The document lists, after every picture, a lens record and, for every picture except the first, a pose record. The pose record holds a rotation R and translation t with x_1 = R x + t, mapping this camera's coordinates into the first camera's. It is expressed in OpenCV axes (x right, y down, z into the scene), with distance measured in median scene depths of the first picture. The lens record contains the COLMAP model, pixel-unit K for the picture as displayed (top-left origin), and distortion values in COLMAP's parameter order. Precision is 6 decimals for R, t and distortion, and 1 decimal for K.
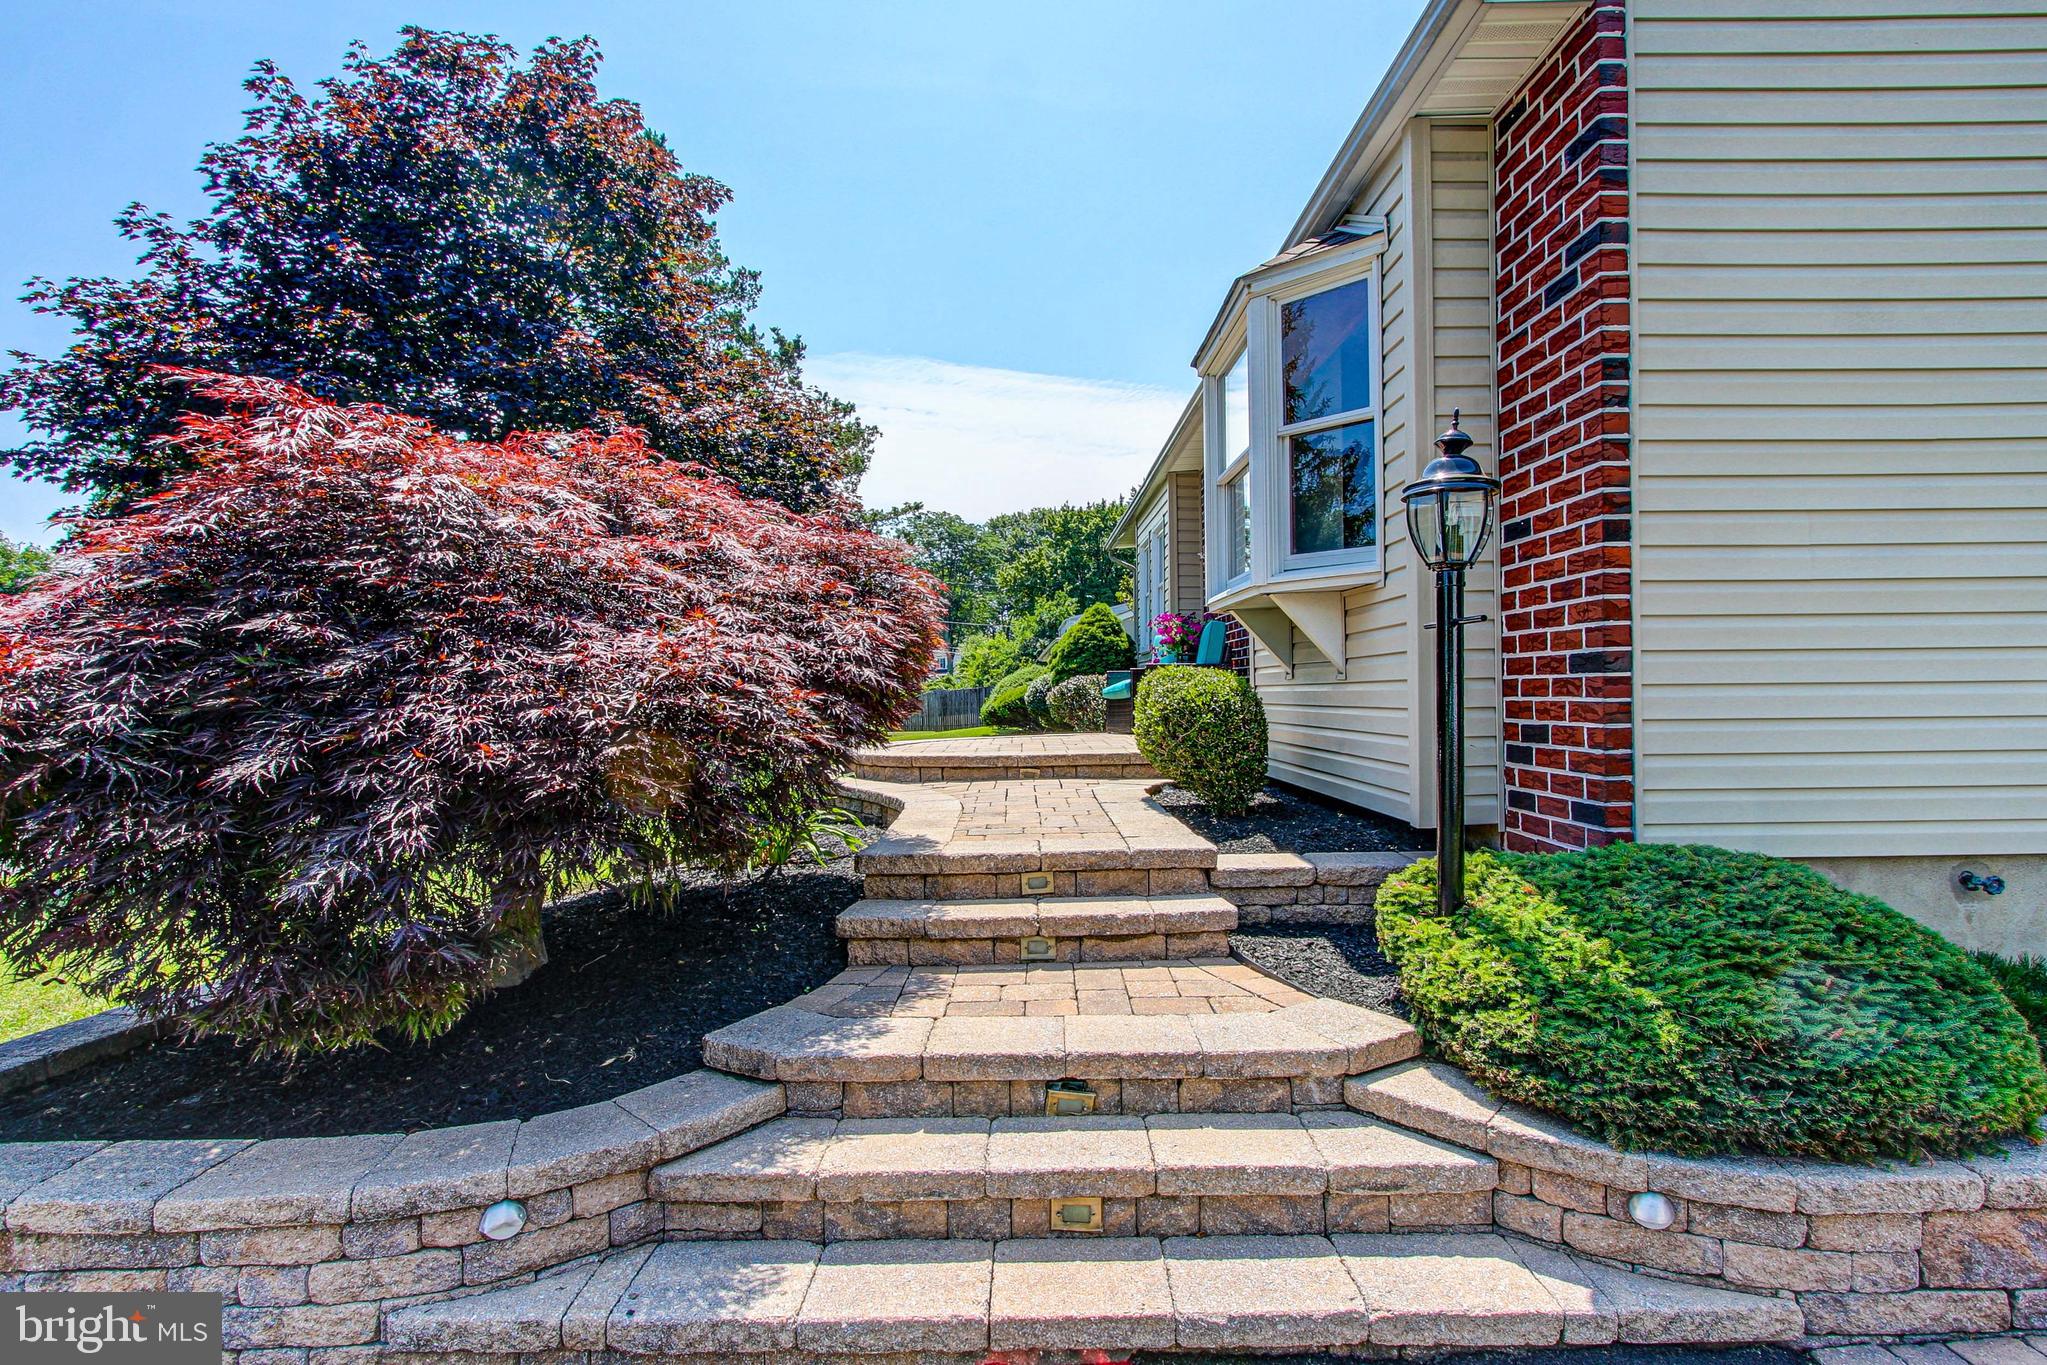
lens RADIAL K [[1004.9, 0, 1033.5], [0, 1004.9, 698.1], [0, 0, 1]] dist [0.001448, 0.002651]
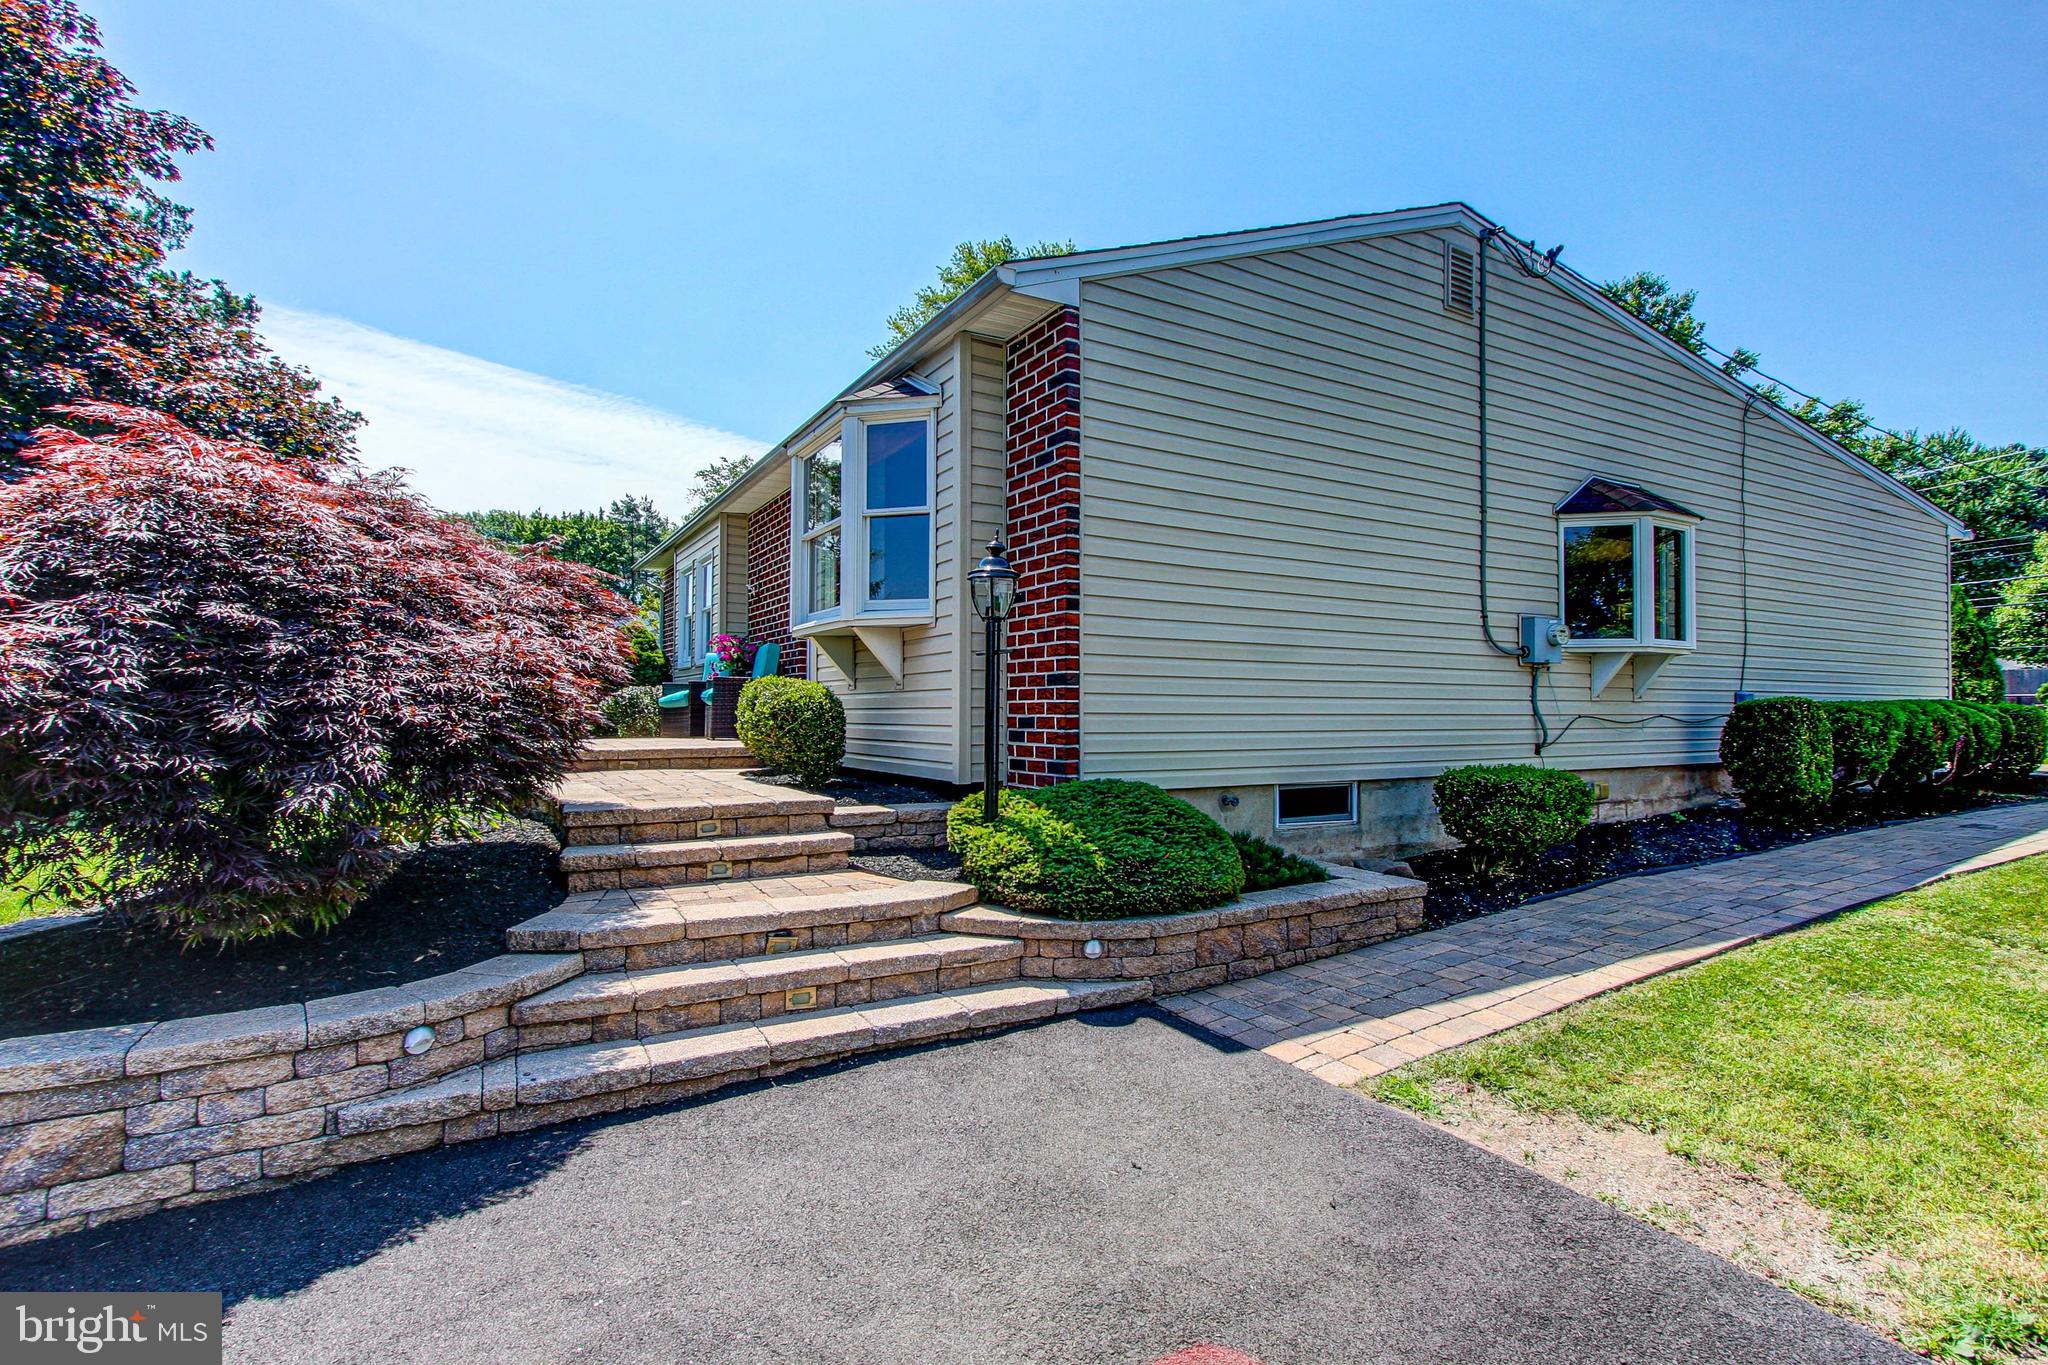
lens RADIAL K [[1005.4, 0, 1034.0], [0, 1005.4, 698.1], [0, 0, 1]] dist [0.001448, 0.002651]
pose [[0.864368, 0.023452, 0.502313, -0.373413], [-0.010882, 0.999550, -0.027941, 0.048813], [-0.502742, 0.018685, 0.864234, -0.503116]]
